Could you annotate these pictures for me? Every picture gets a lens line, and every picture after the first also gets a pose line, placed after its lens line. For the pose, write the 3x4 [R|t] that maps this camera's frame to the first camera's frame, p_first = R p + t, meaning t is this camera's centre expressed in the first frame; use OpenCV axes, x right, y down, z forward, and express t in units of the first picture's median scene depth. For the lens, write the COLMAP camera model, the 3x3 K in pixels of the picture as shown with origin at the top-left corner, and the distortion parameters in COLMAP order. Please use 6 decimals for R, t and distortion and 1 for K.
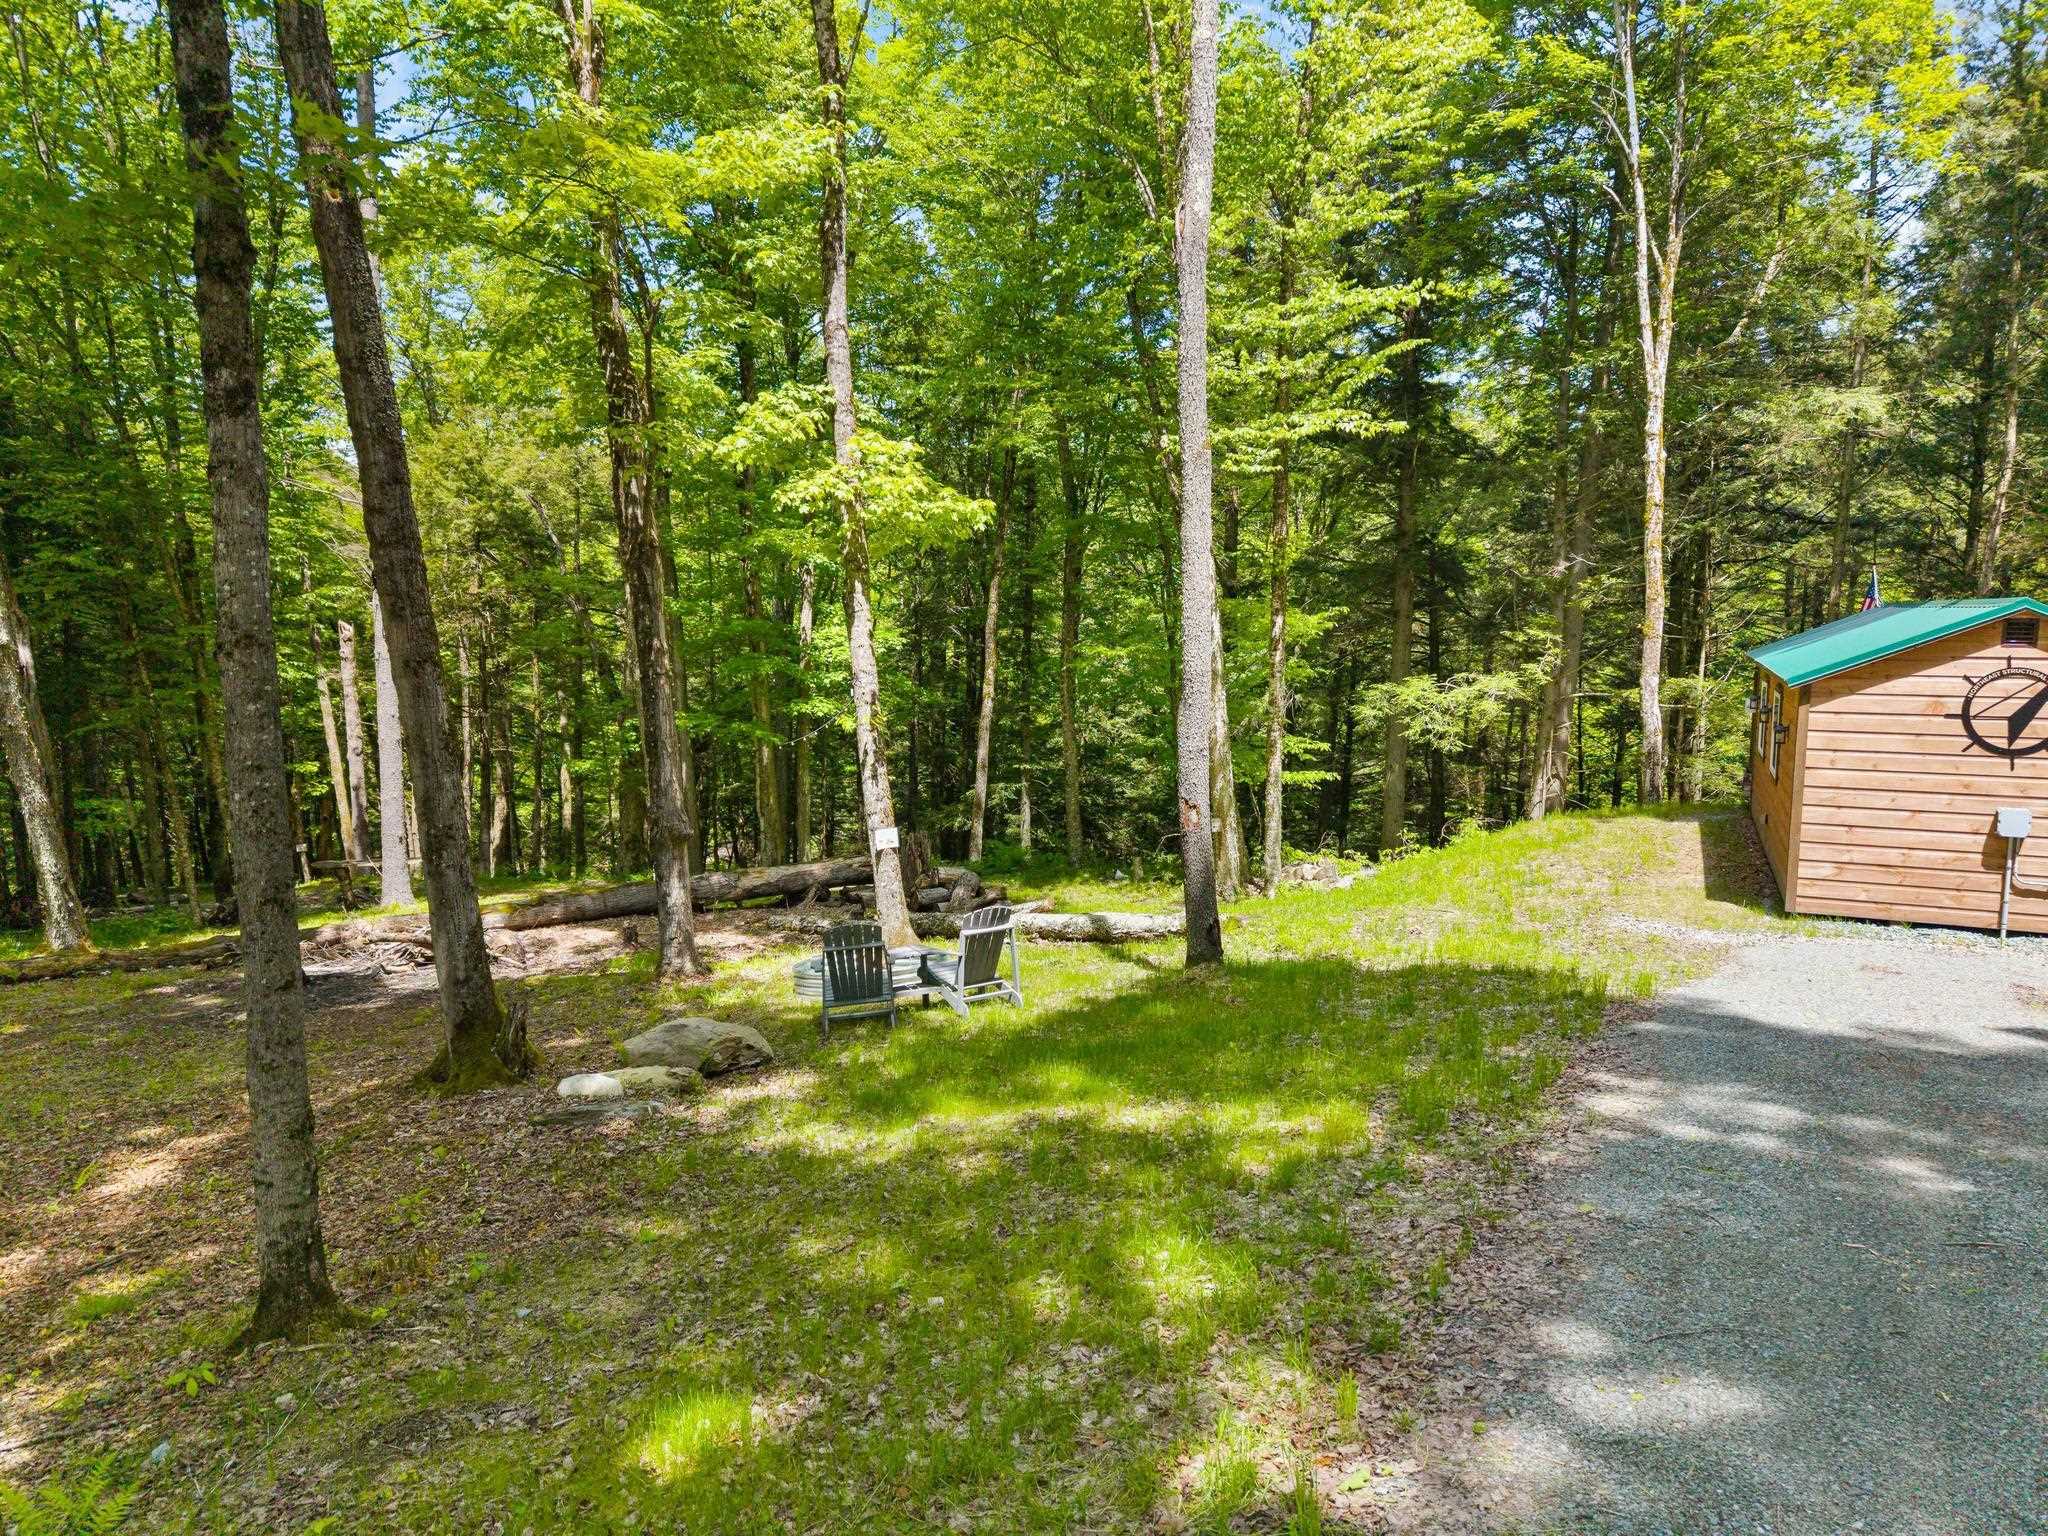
lens RADIAL K [[1379.1, 0, 1011.8], [0, 1379.1, 766.6], [0, 0, 1]] dist [0.043864, -0.043696]
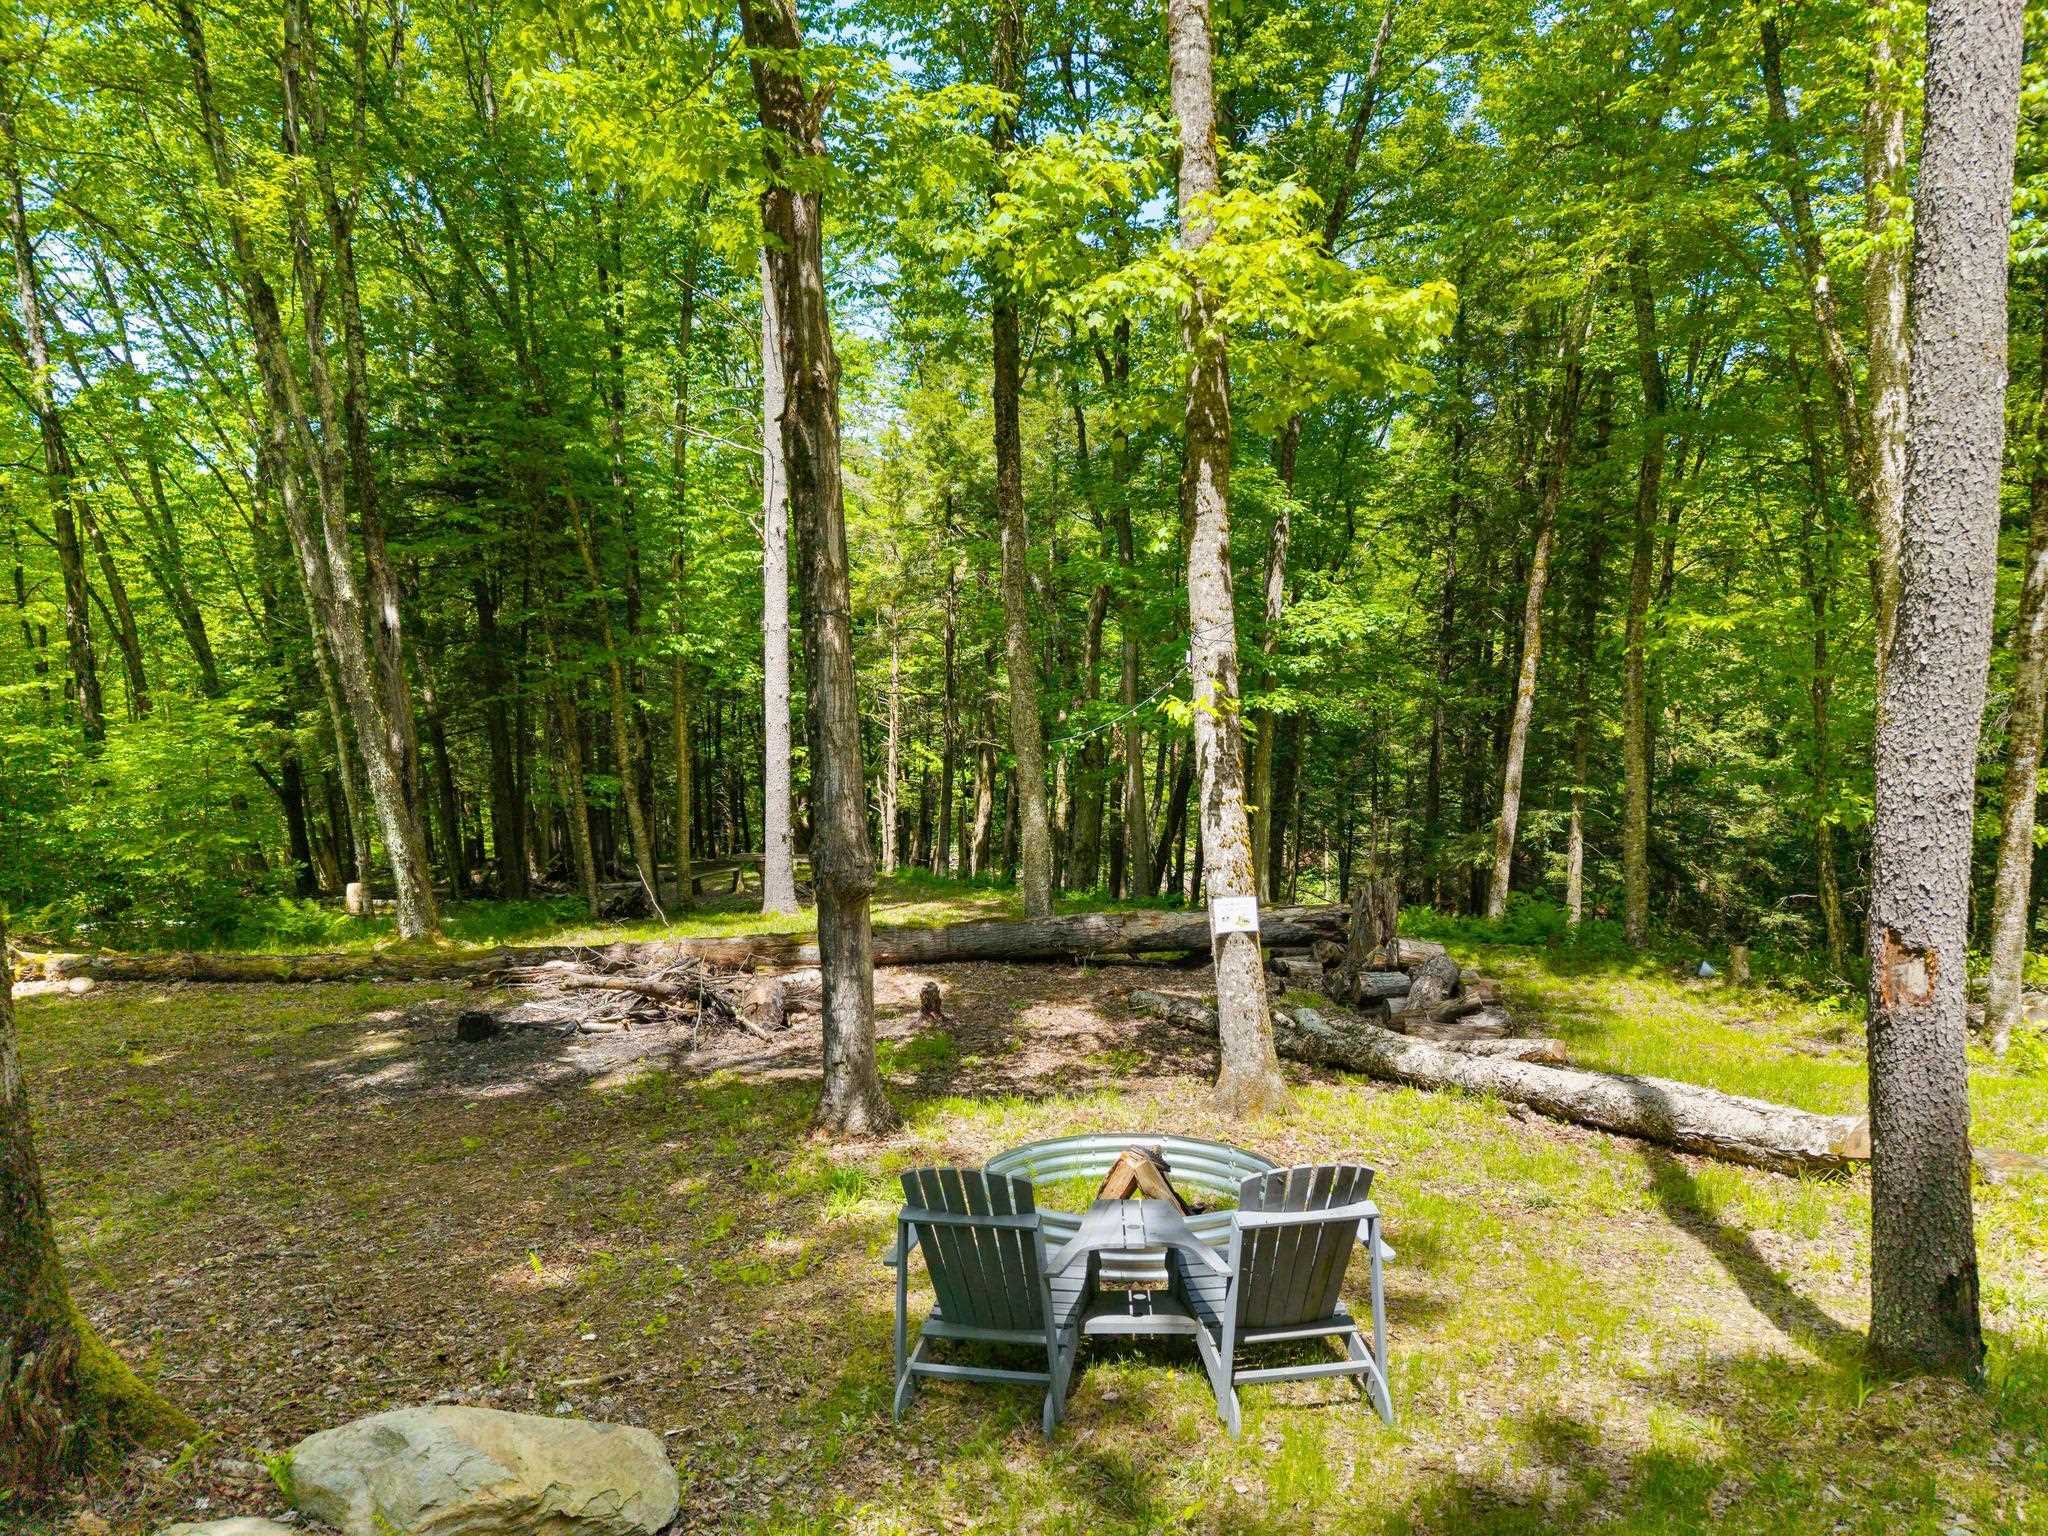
lens RADIAL K [[1379.1, 0, 1011.8], [0, 1379.1, 766.6], [0, 0, 1]] dist [0.043864, -0.043696]
pose [[0.921543, 0.045580, -0.385591, 0.023542], [-0.046613, 0.998891, 0.006673, -0.005022], [0.385467, 0.011824, 0.922646, 0.259576]]
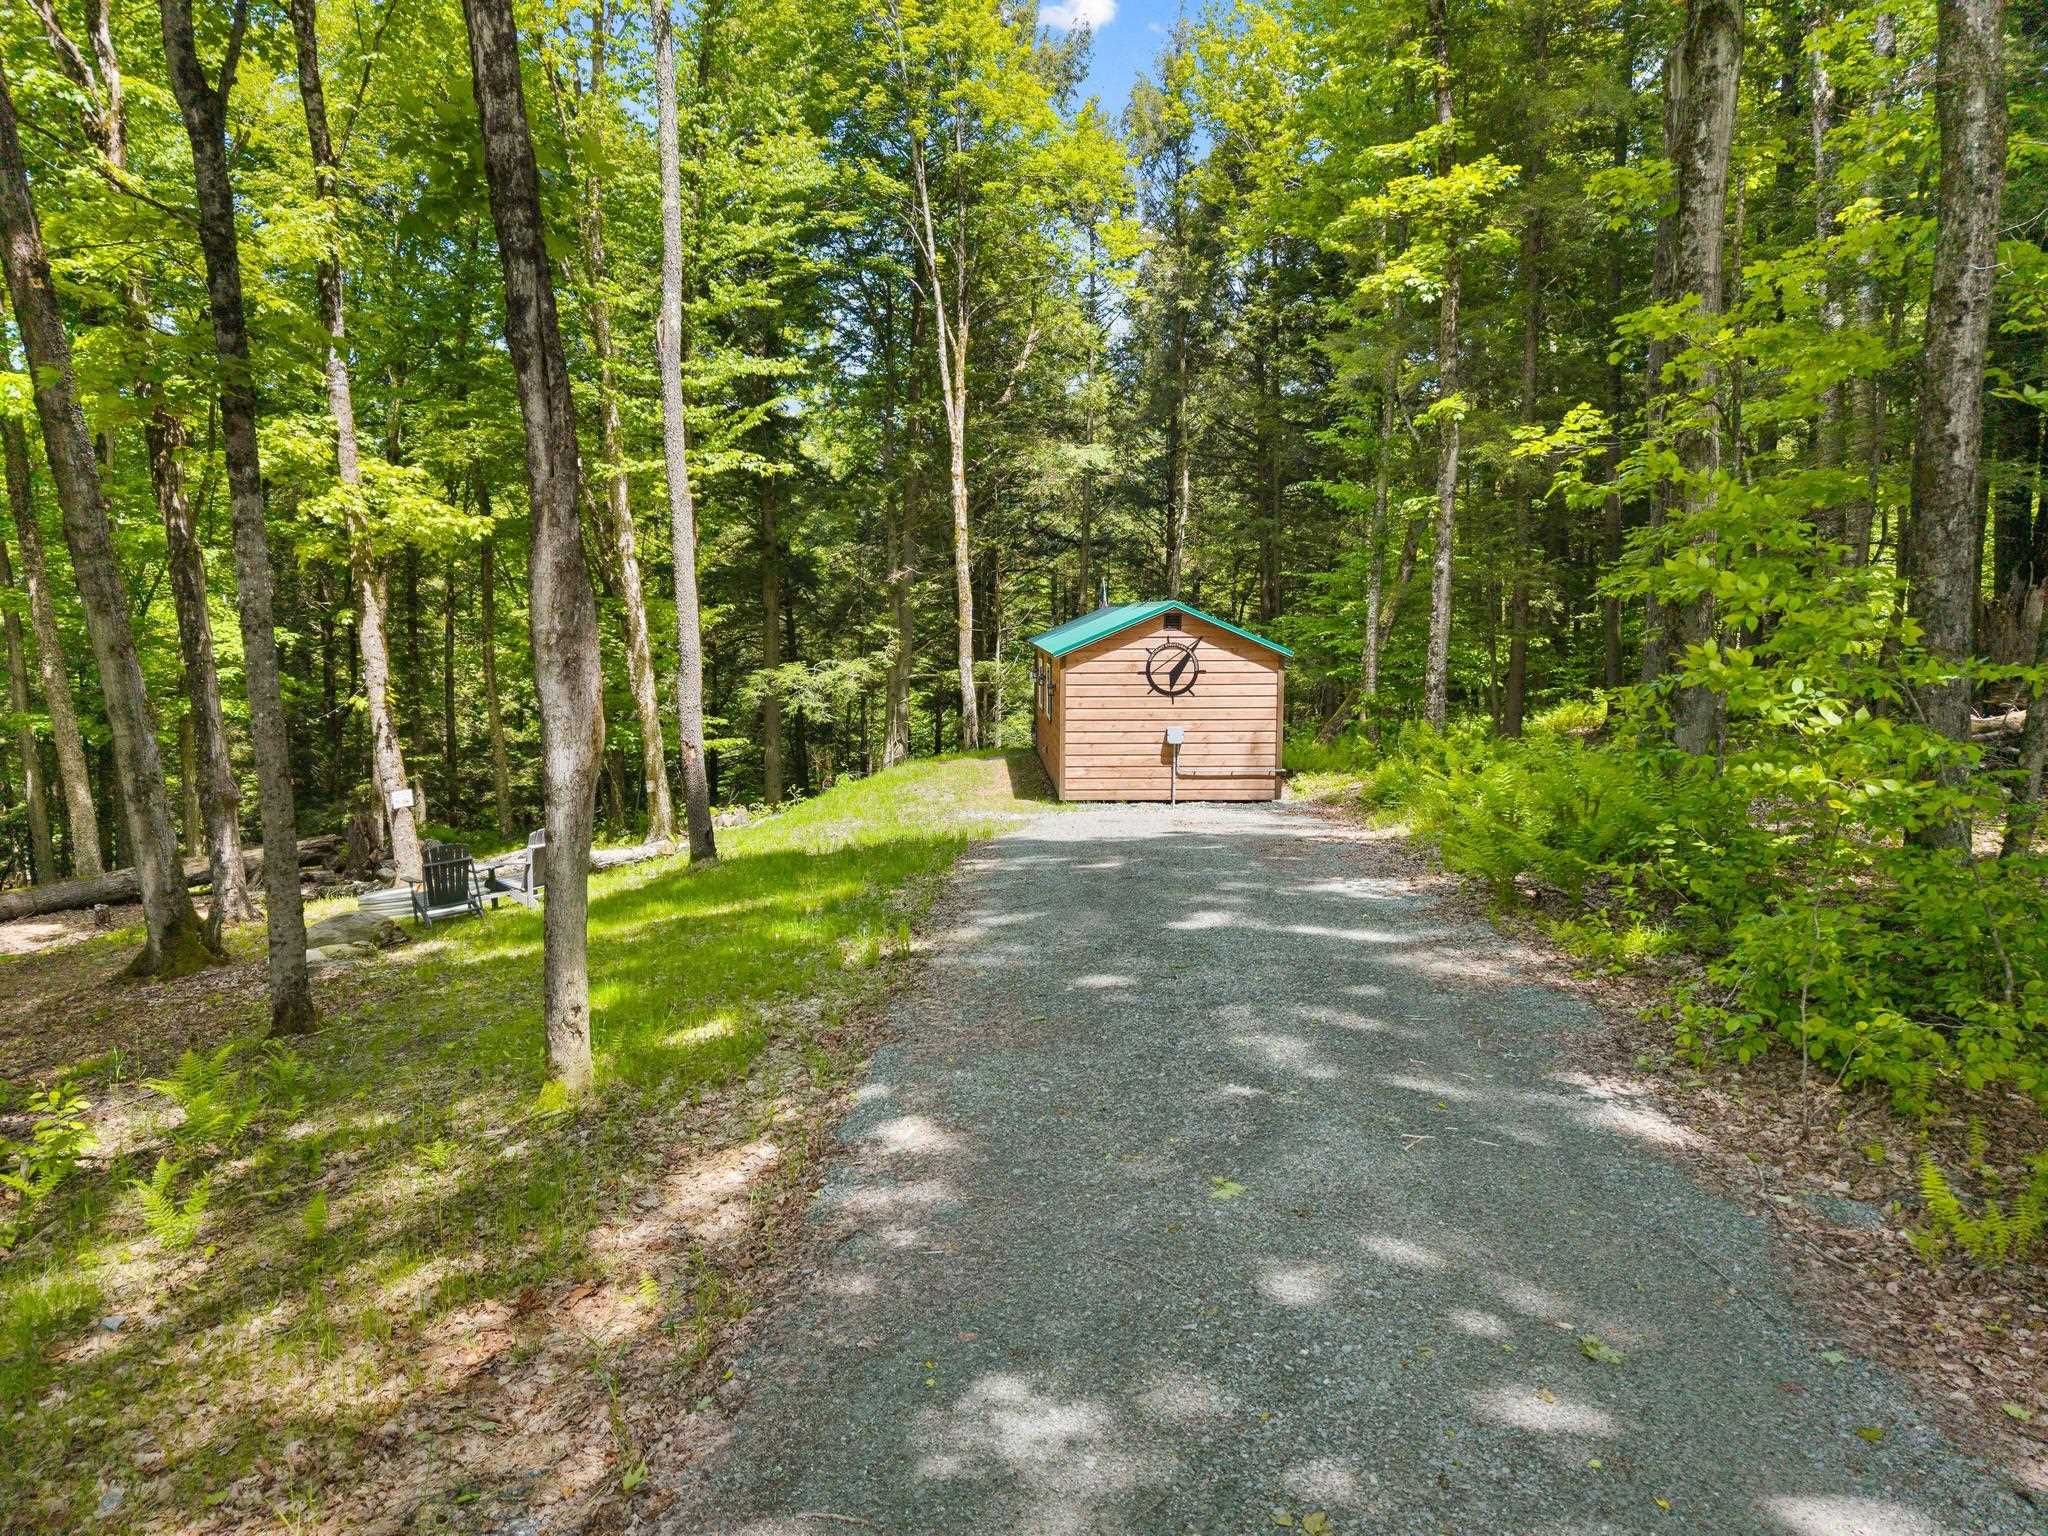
lens RADIAL K [[1379.1, 0, 1011.8], [0, 1379.1, 766.6], [0, 0, 1]] dist [0.043864, -0.043696]
pose [[0.889589, -0.052010, 0.453790, -0.097239], [0.051477, 0.998582, 0.013536, 0.020819], [-0.453851, 0.011318, 0.891006, -0.179310]]
